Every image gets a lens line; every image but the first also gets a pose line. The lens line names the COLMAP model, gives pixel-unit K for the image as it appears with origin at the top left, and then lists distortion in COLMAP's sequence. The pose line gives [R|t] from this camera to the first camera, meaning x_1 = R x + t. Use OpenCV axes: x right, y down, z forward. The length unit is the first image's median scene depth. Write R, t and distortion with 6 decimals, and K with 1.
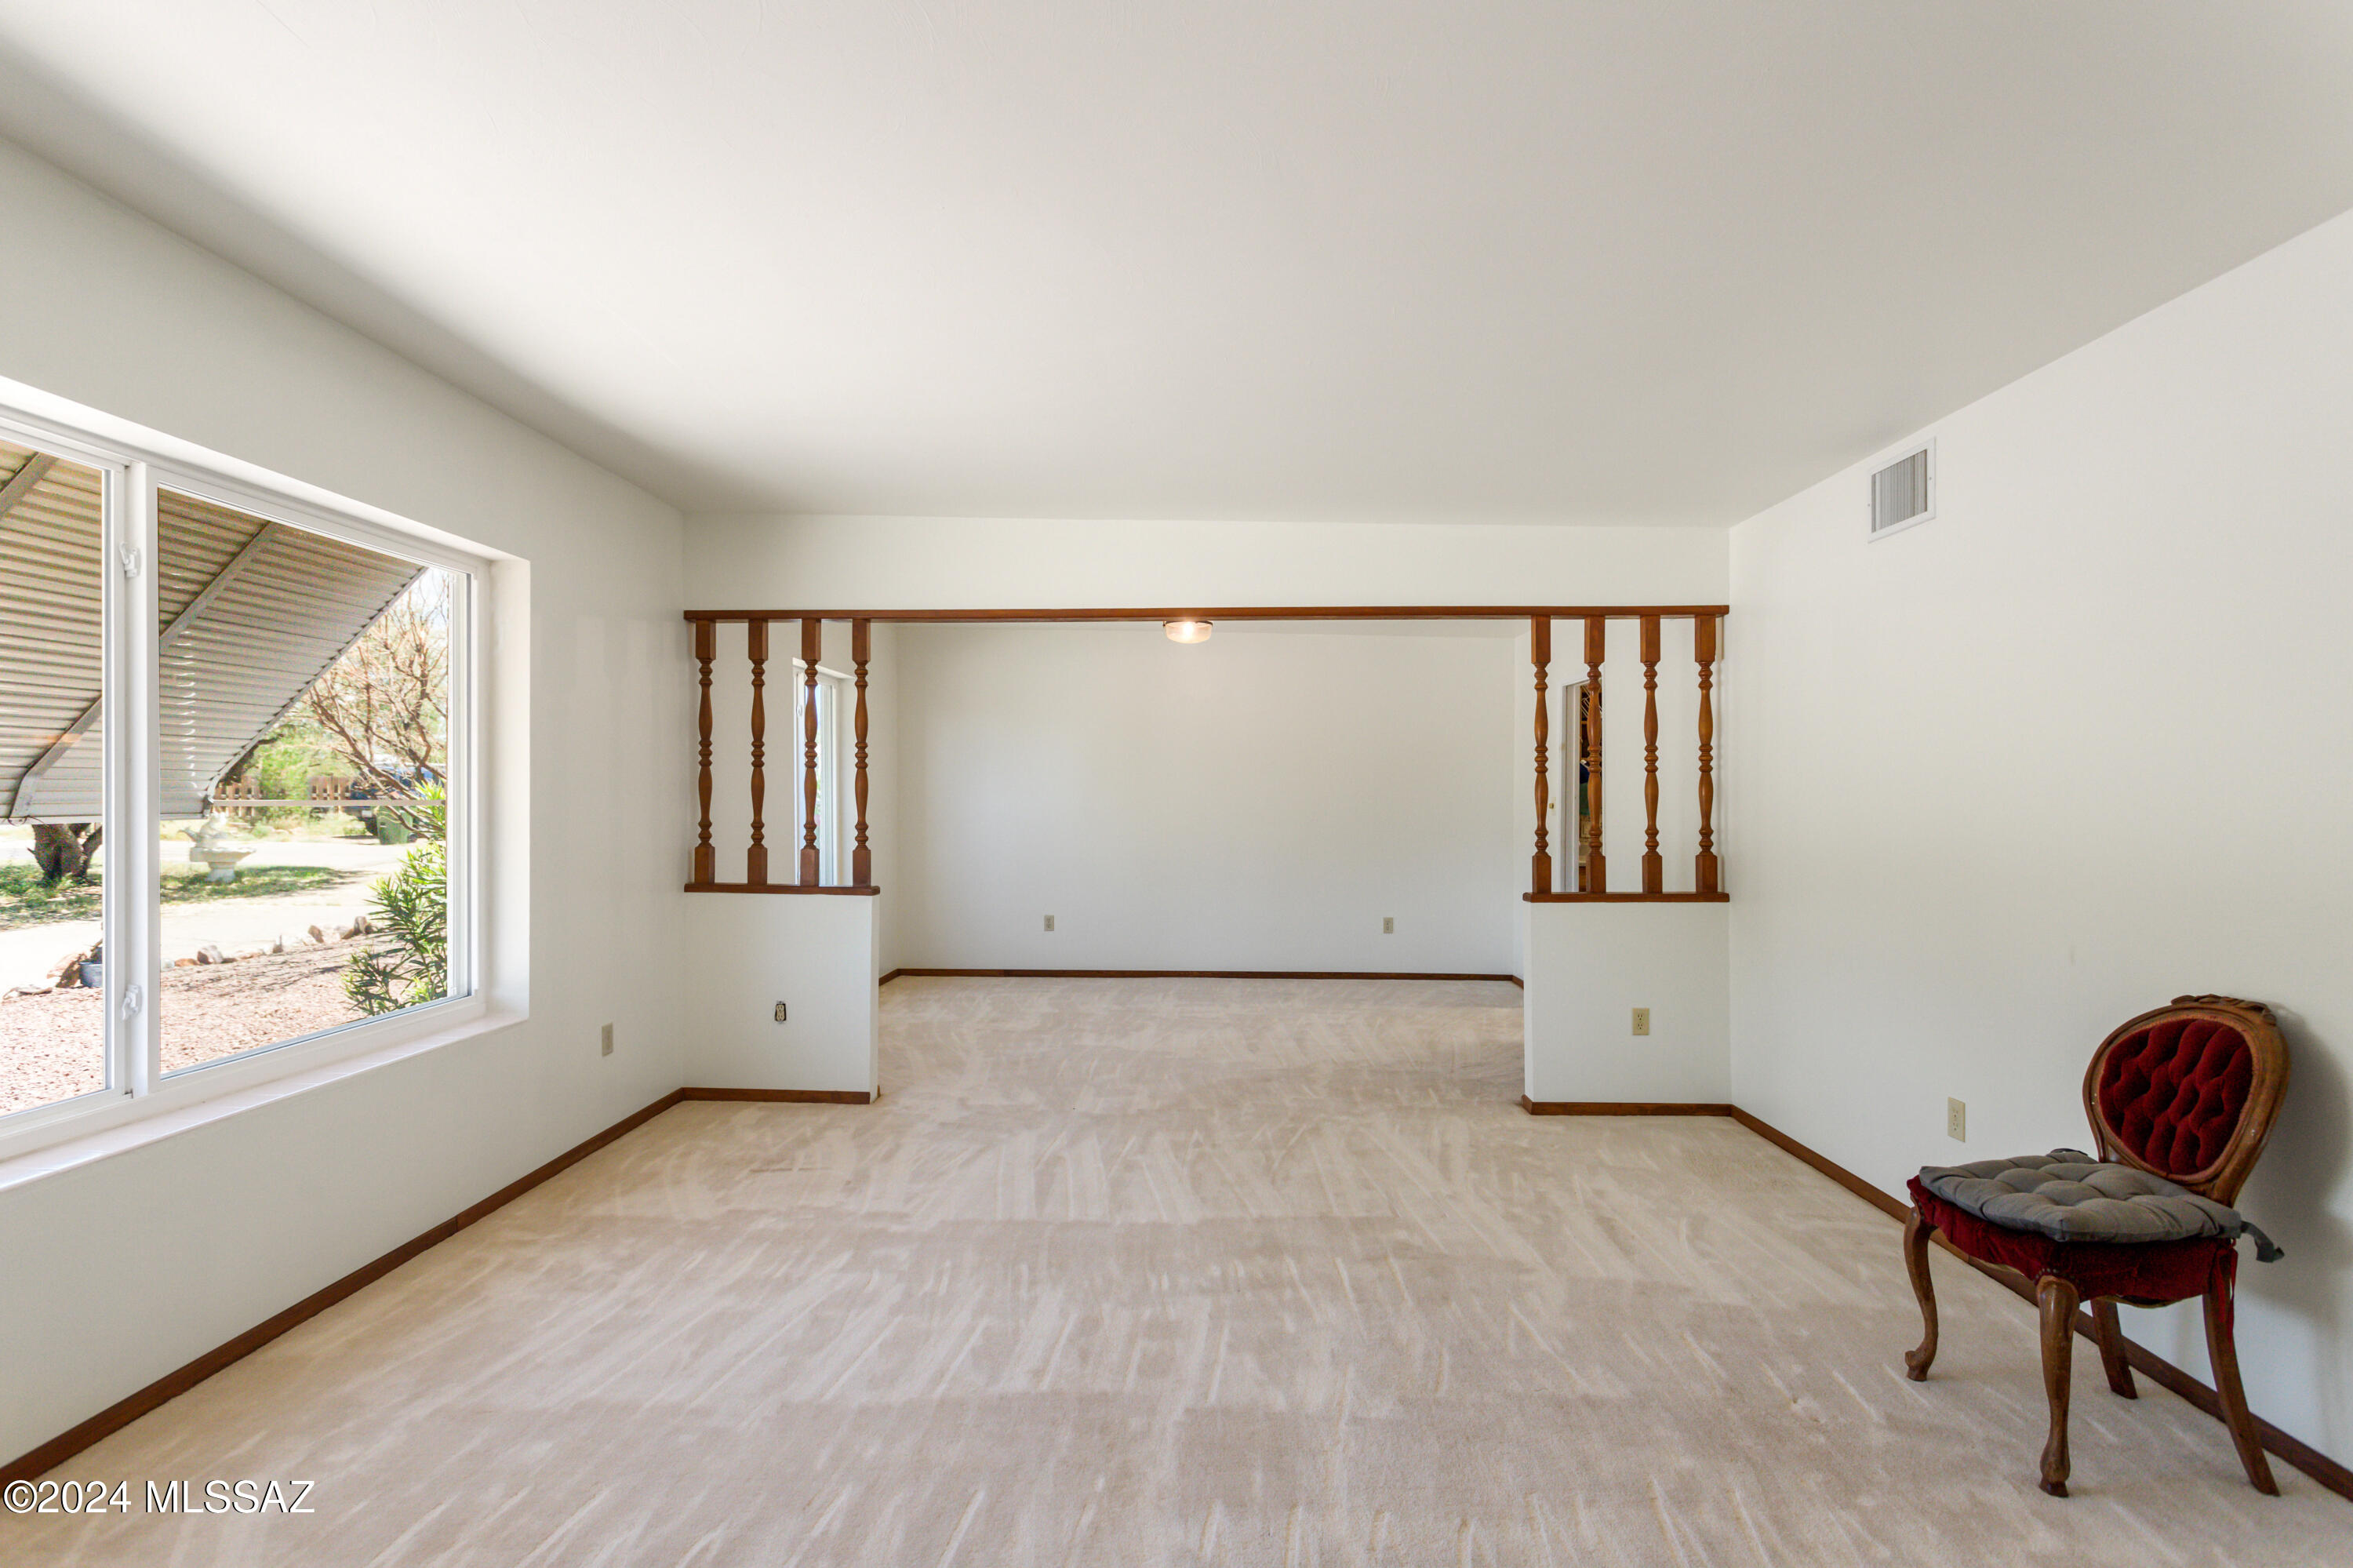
lens RADIAL K [[1148.3, 0, 1177.8], [0, 1148.3, 794.2], [0, 0, 1]] dist [0.003333, 0.001879]
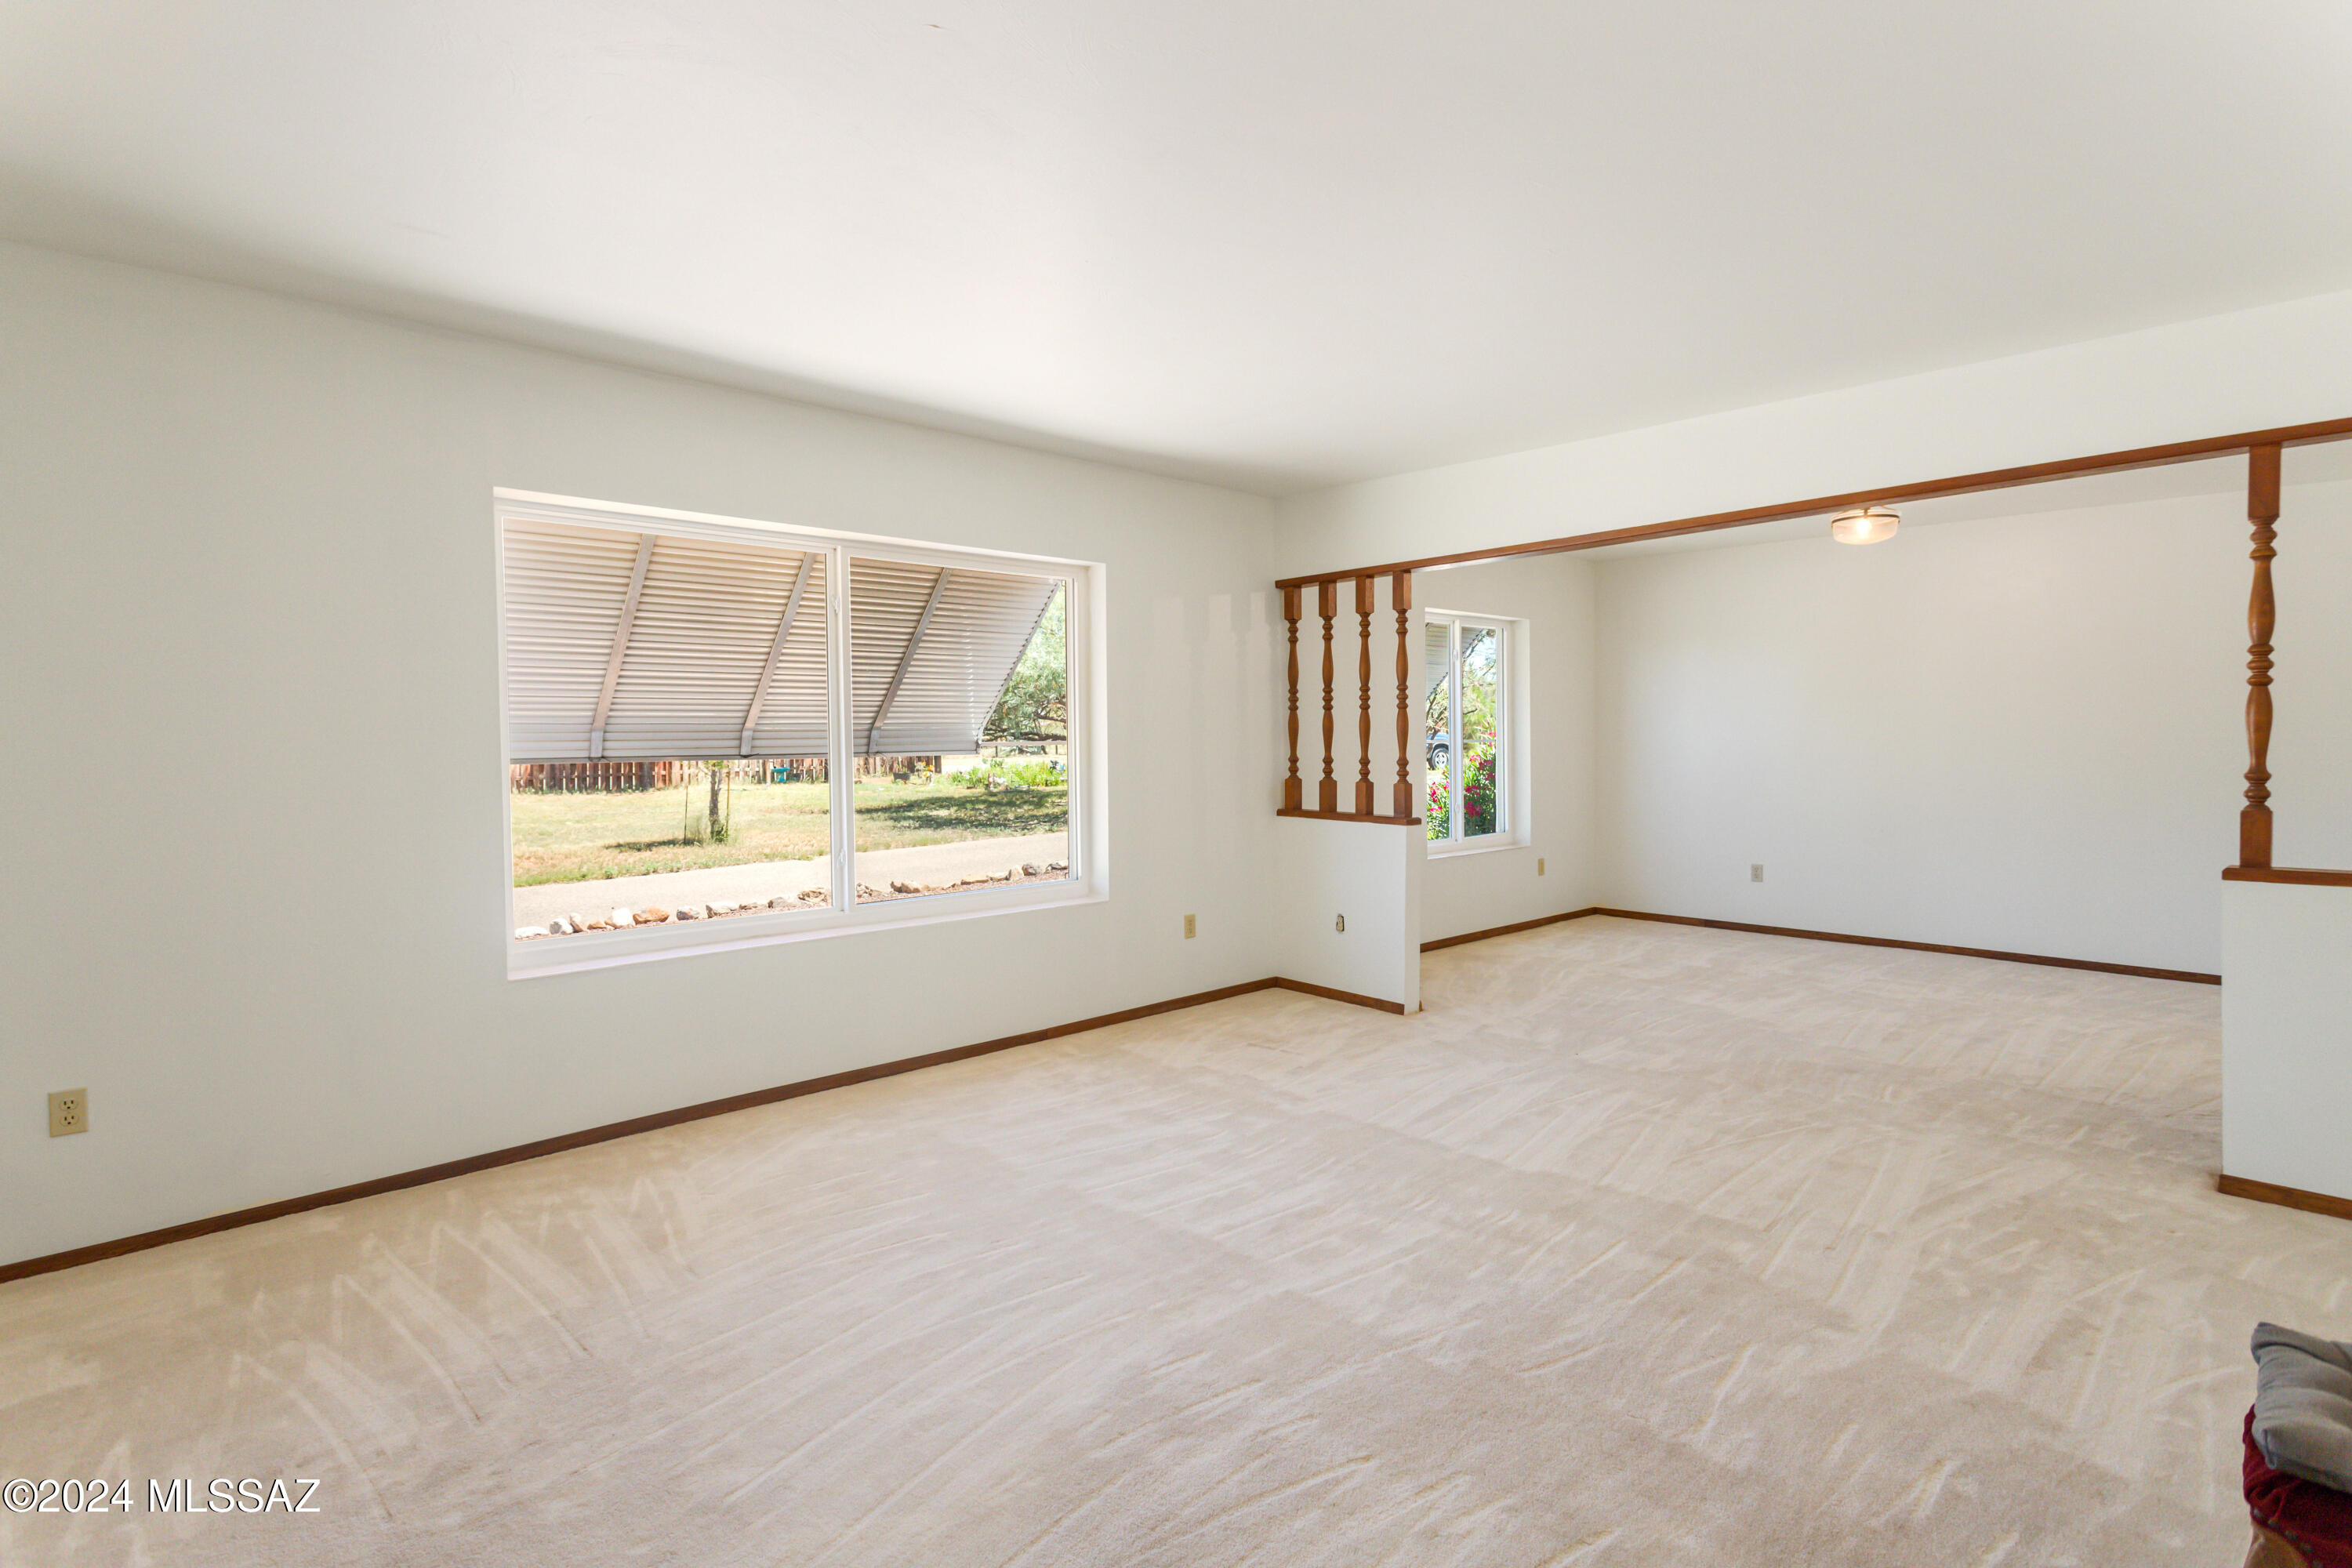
lens RADIAL K [[1147.7, 0, 1167.1], [0, 1147.7, 775.2], [0, 0, 1]] dist [0.003333, 0.001879]
pose [[0.690073, 0.013548, -0.723613, 0.440456], [0.014361, 0.999372, 0.032407, 0.002611], [0.723597, -0.032755, 0.689445, 0.106394]]
